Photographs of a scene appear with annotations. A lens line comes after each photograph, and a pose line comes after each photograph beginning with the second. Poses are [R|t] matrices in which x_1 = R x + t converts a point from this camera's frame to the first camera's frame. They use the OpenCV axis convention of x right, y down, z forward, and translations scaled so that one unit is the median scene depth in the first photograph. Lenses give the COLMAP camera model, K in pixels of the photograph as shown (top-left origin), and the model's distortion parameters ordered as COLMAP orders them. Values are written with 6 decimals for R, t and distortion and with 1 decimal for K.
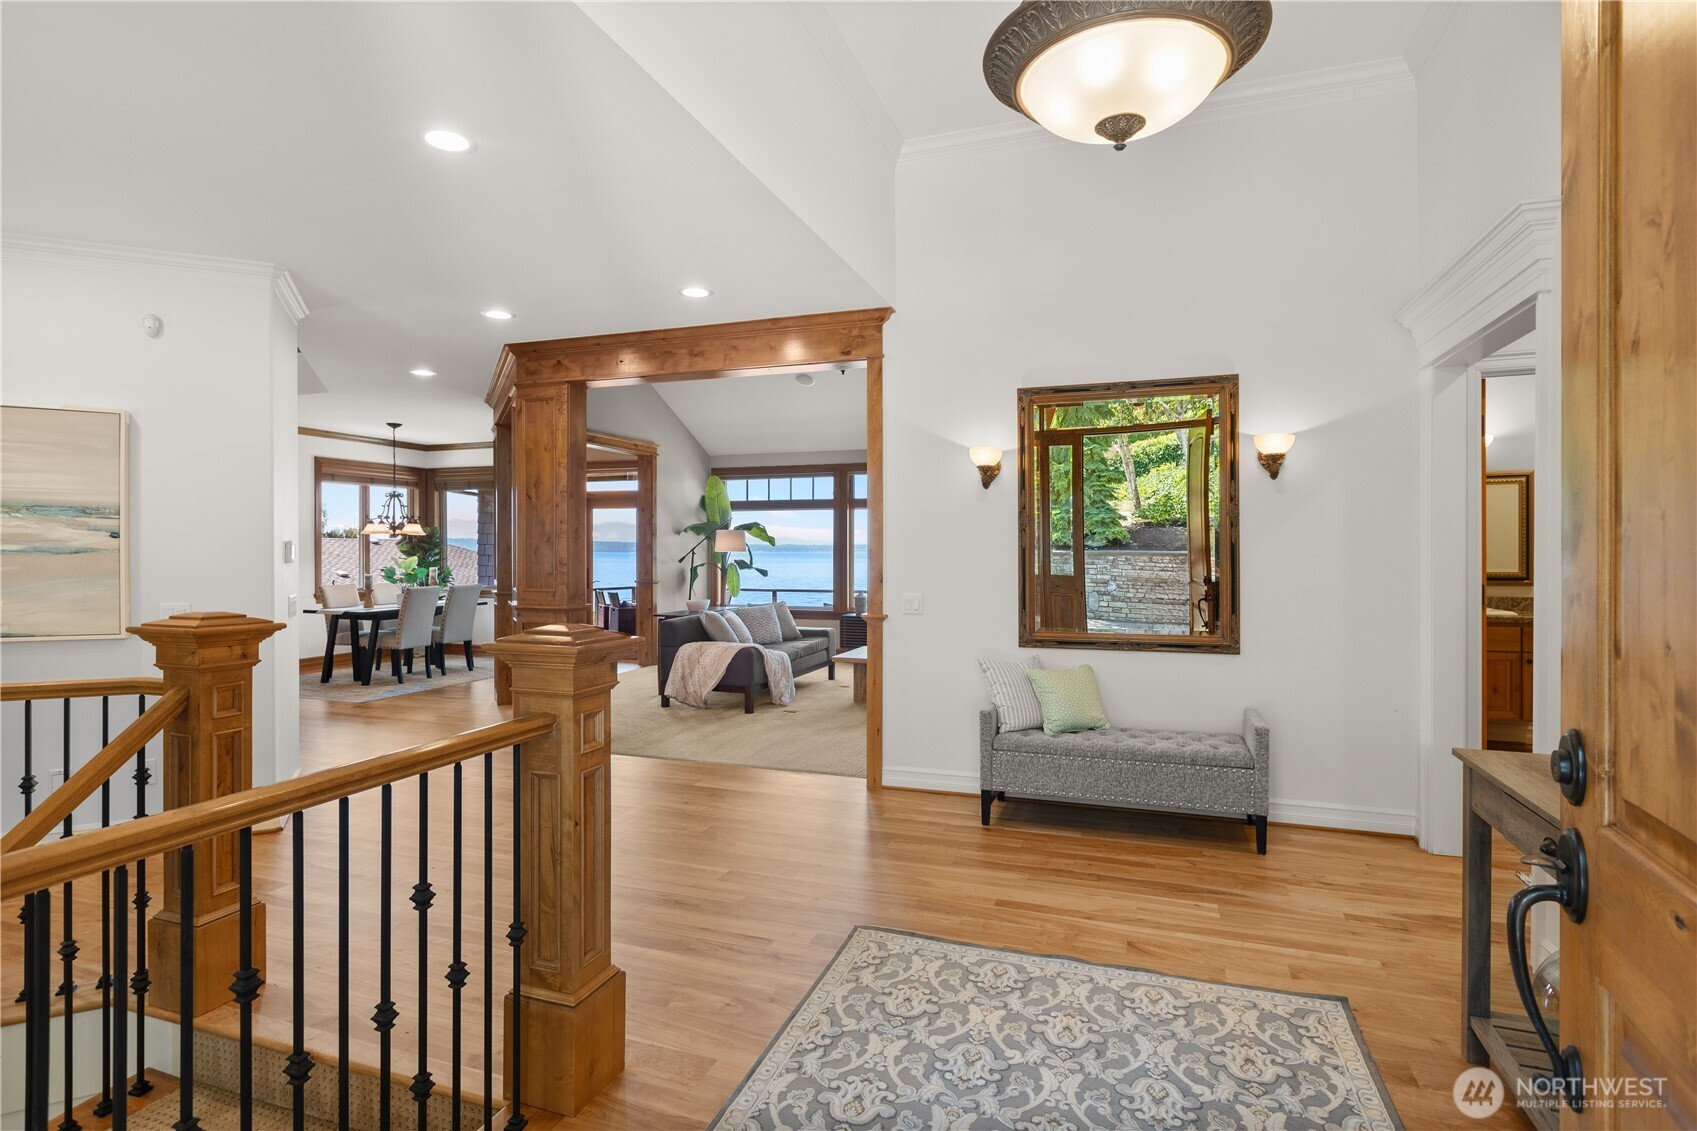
lens RADIAL K [[842.5, 0, 851.0], [0, 842.5, 553.2], [0, 0, 1]] dist [-0.012967, -0.000196]
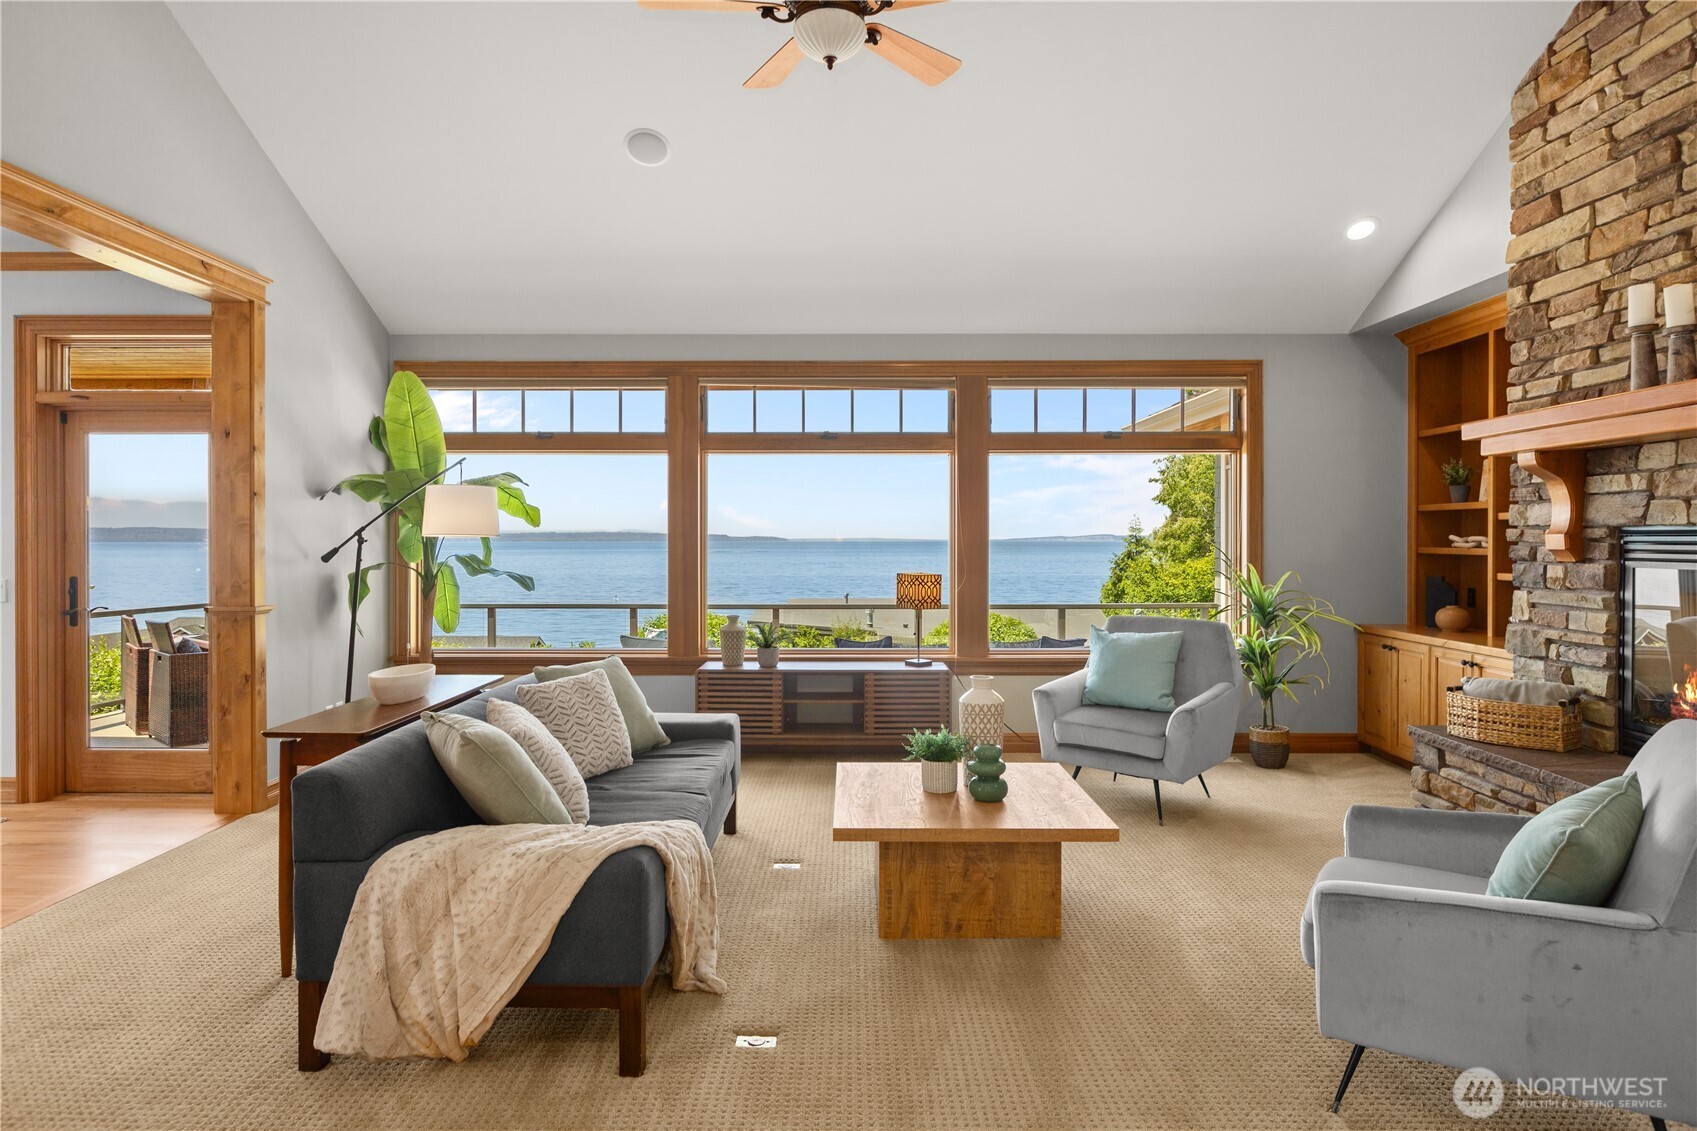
lens RADIAL K [[977.4, 0, 844.1], [0, 977.4, 546.0], [0, 0, 1]] dist [0.002033, -0.003462]
pose [[0.949356, -0.001243, 0.314200, -0.108826], [0.000422, 0.999996, 0.002681, 0.001525], [-0.314202, -0.002413, 0.949353, 0.443083]]
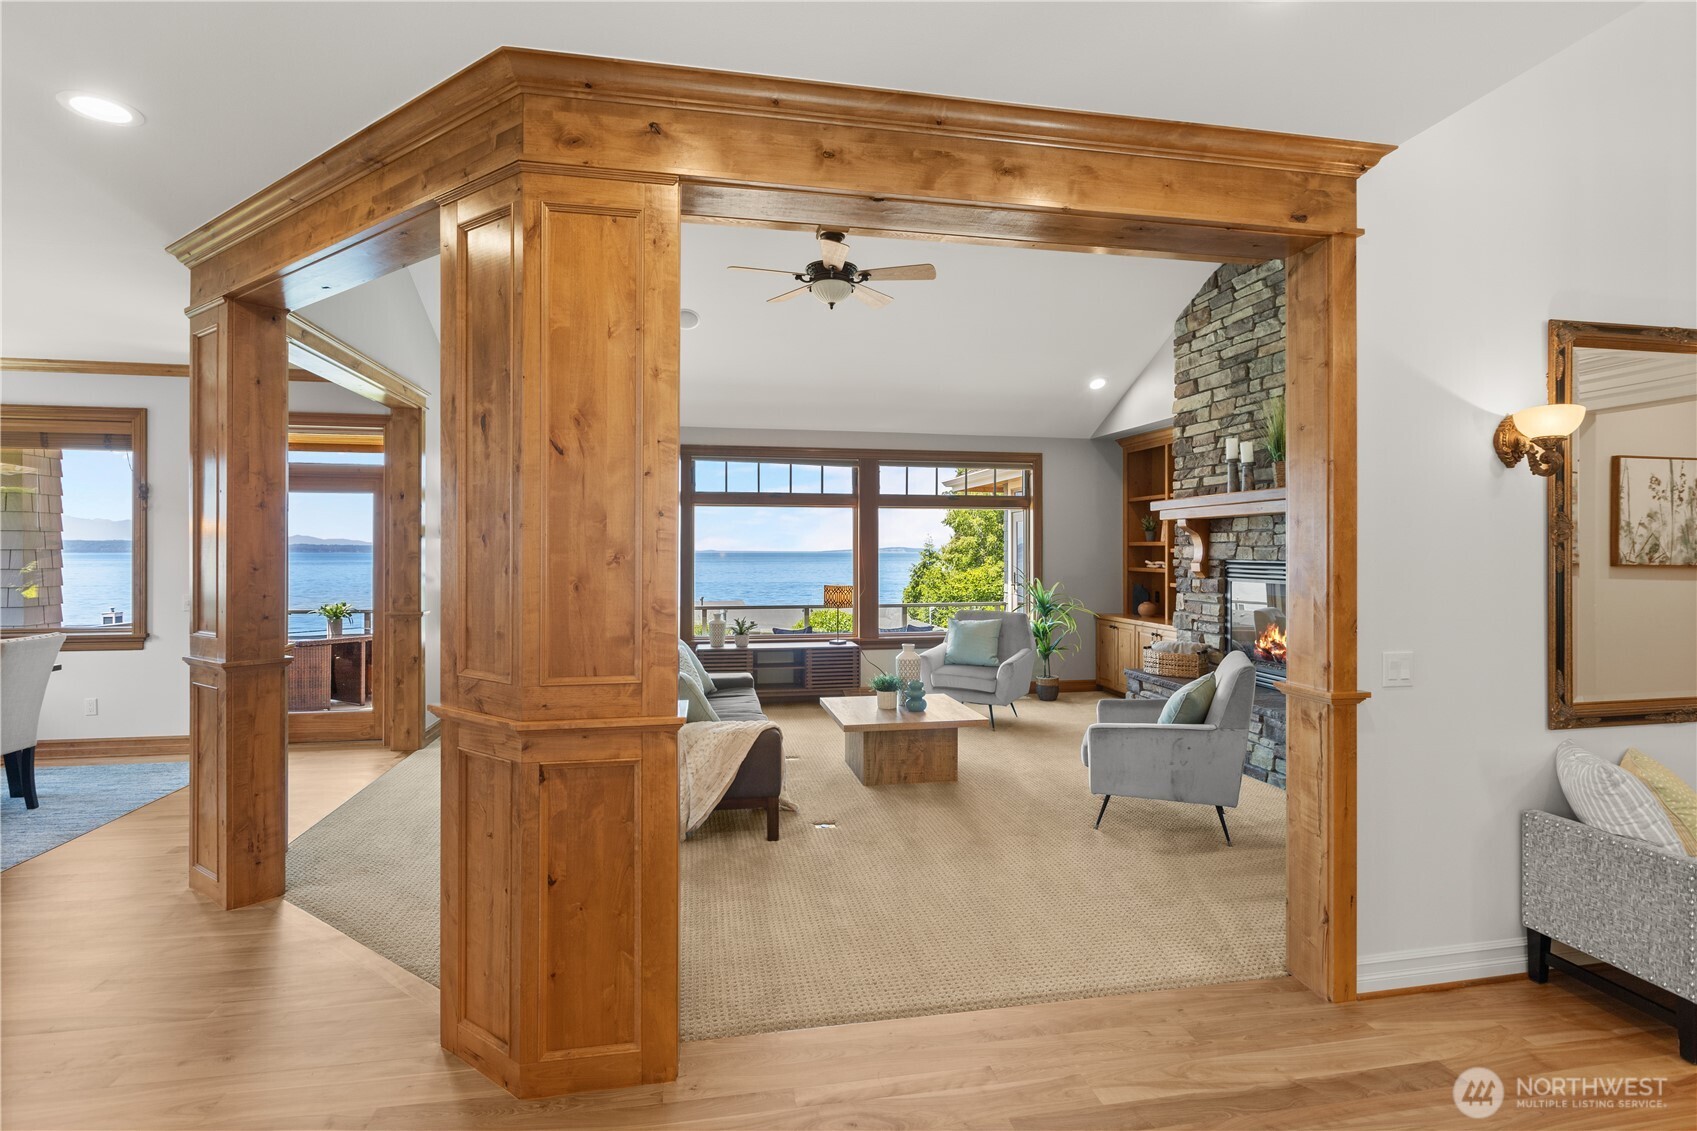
lens RADIAL K [[802.4, 0, 848.7], [0, 802.4, 549.0], [0, 0, 1]] dist [-0.004513, -0.000813]
pose [[0.869839, 0.003452, 0.493324, -0.244414], [0.000226, 0.999973, -0.007395, -0.008798], [-0.493336, 0.006544, 0.869814, 0.325441]]
